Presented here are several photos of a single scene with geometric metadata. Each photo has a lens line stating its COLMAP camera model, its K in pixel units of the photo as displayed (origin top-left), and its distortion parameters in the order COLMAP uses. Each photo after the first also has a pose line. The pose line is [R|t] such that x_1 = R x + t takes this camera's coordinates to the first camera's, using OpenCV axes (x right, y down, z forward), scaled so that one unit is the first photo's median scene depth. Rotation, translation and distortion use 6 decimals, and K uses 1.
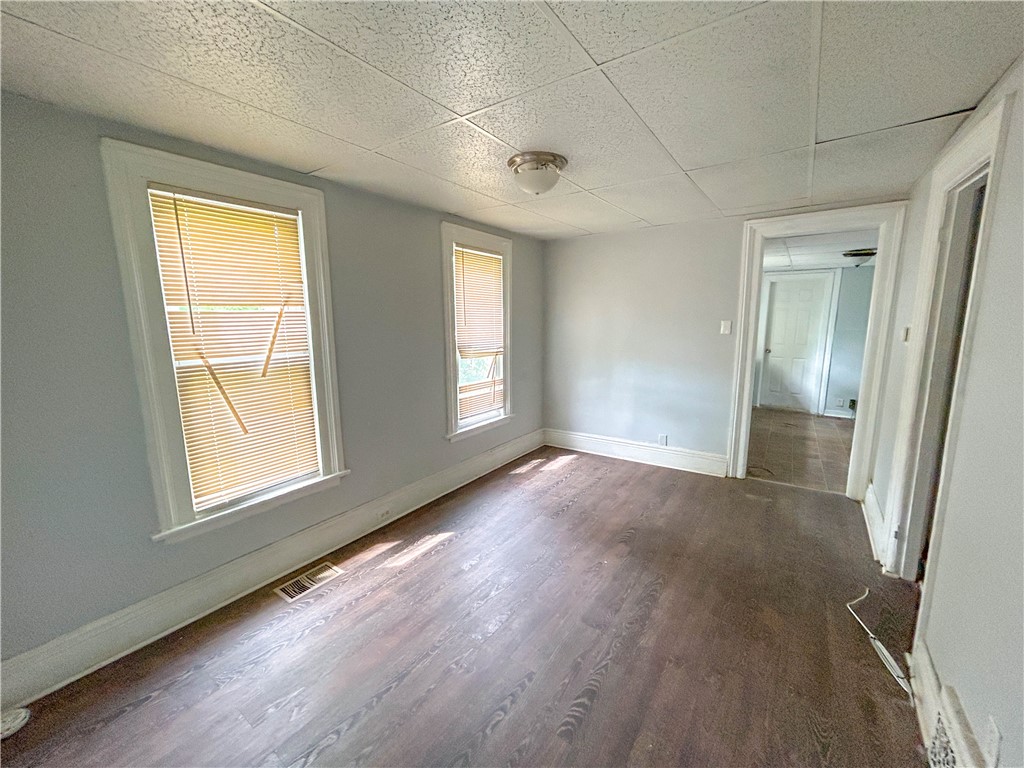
lens RADIAL K [[414.0, 0, 501.7], [0, 414.0, 382.8], [0, 0, 1]] dist [-0.001293, -0.000073]
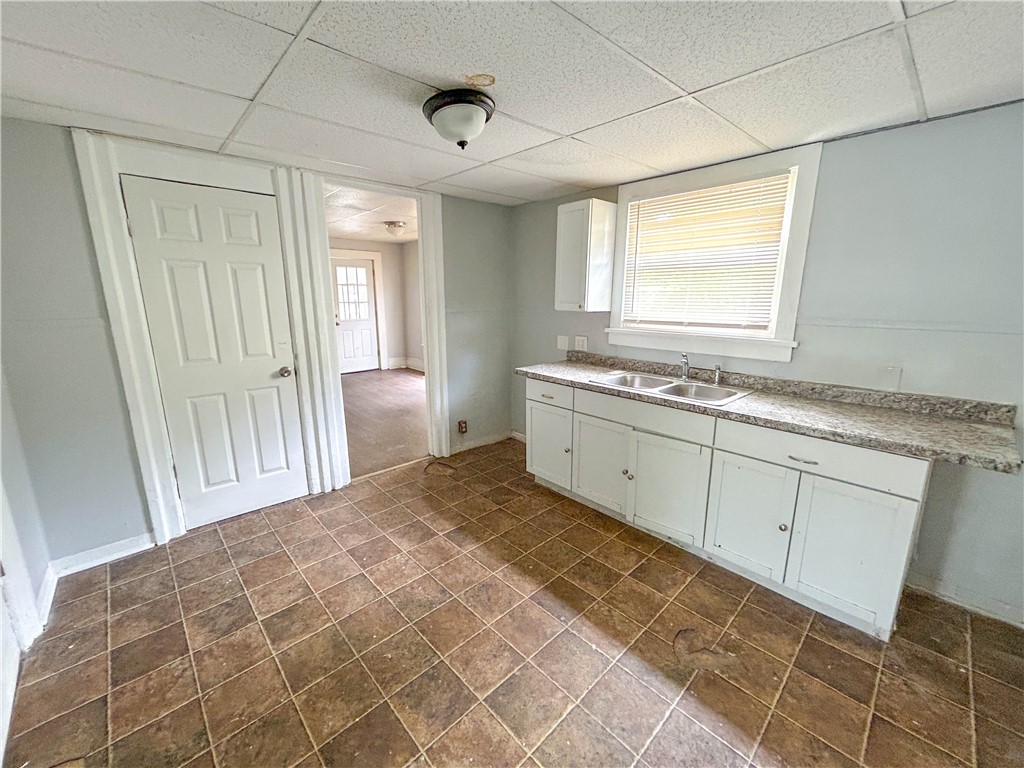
lens RADIAL K [[413.1, 0, 512.0], [0, 413.1, 384.0], [0, 0, 1]] dist [-0.000666, -0.000438]
pose [[-0.201787, 0.227606, -0.952616, 1.407770], [-0.156977, 0.952534, 0.260838, -0.199350], [0.966768, 0.202173, -0.156480, 1.290249]]
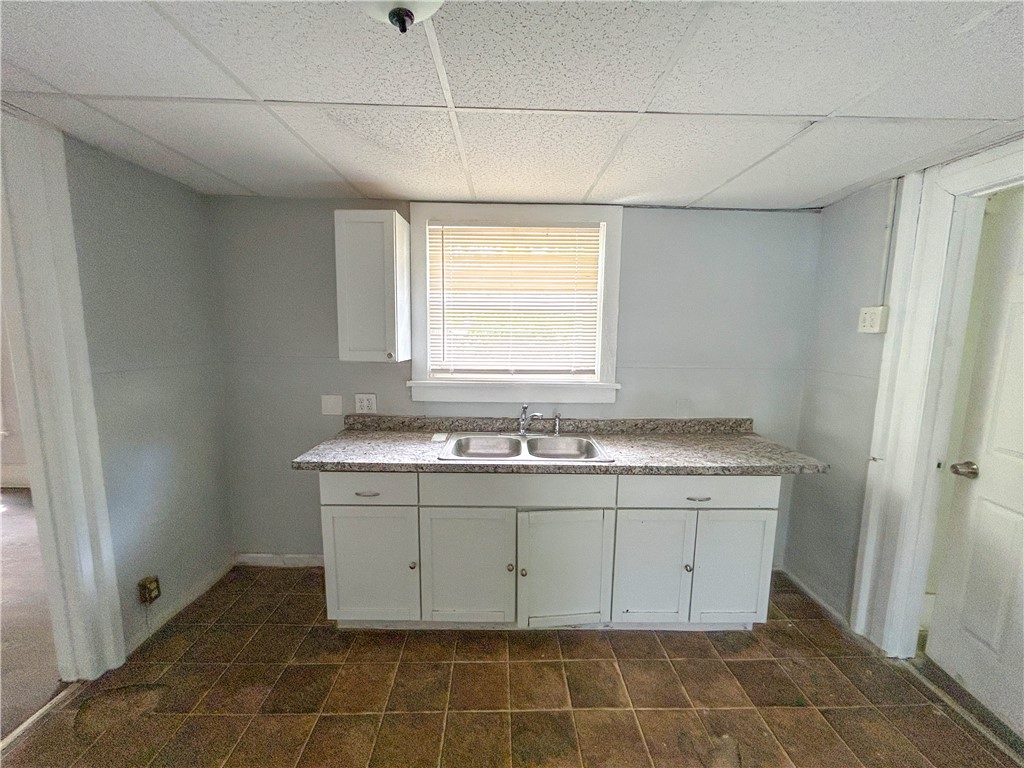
lens RADIAL K [[413.1, 0, 512.0], [0, 413.1, 384.0], [0, 0, 1]] dist [-0.000666, -0.000438]
pose [[0.593735, 0.129657, -0.794146, 1.162173], [-0.155903, 0.986767, 0.044547, -0.169622], [0.789413, 0.097360, 0.606093, 1.070772]]
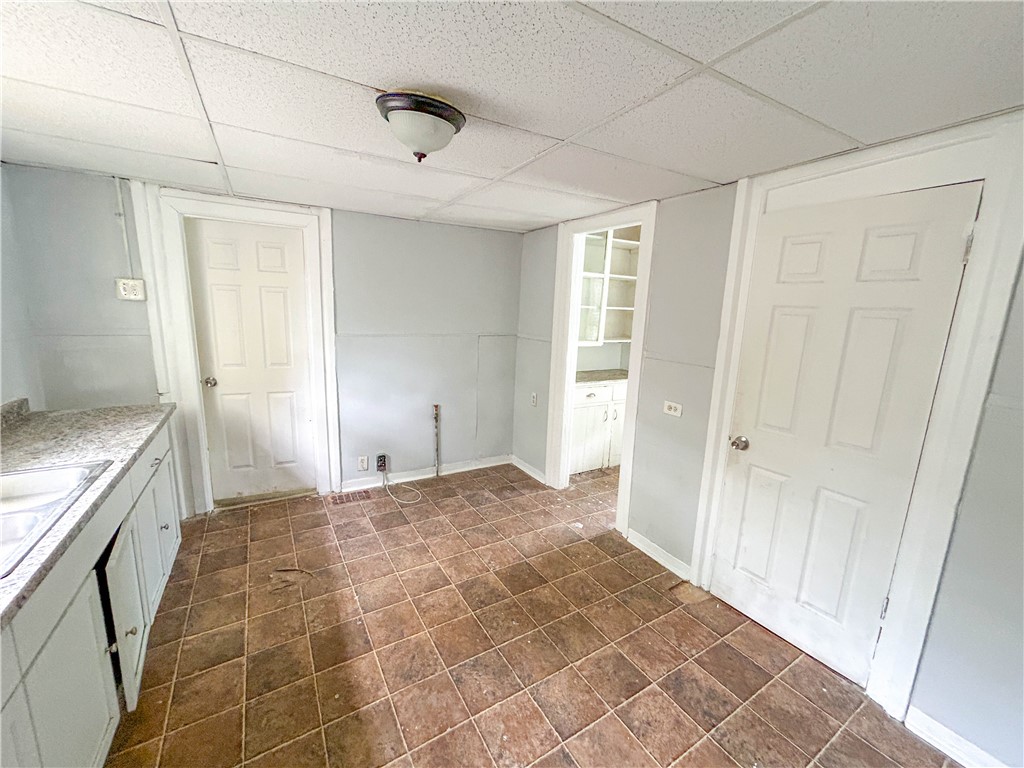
lens RADIAL K [[413.1, 0, 512.0], [0, 413.1, 384.0], [0, 0, 1]] dist [-0.000666, -0.000438]
pose [[0.401666, -0.146490, 0.903994, 0.656147], [0.110296, 0.987676, 0.111044, -0.154408], [-0.909120, 0.055104, 0.412873, 0.925502]]
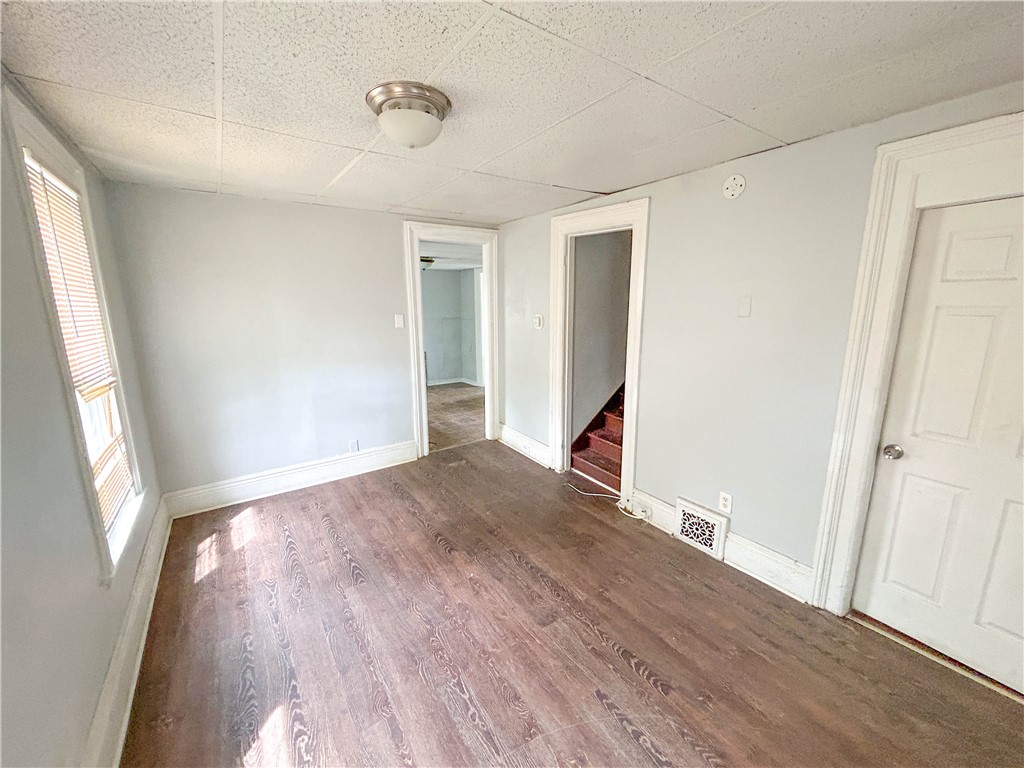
lens RADIAL K [[418.1, 0, 512.0], [0, 418.1, 384.0], [0, 0, 1]] dist [0.000419, 0.000109]
pose [[0.328928, -0.176690, 0.927678, -0.360873], [0.153736, 0.979255, 0.132003, -0.071154], [-0.931757, 0.099198, 0.349268, 0.369636]]
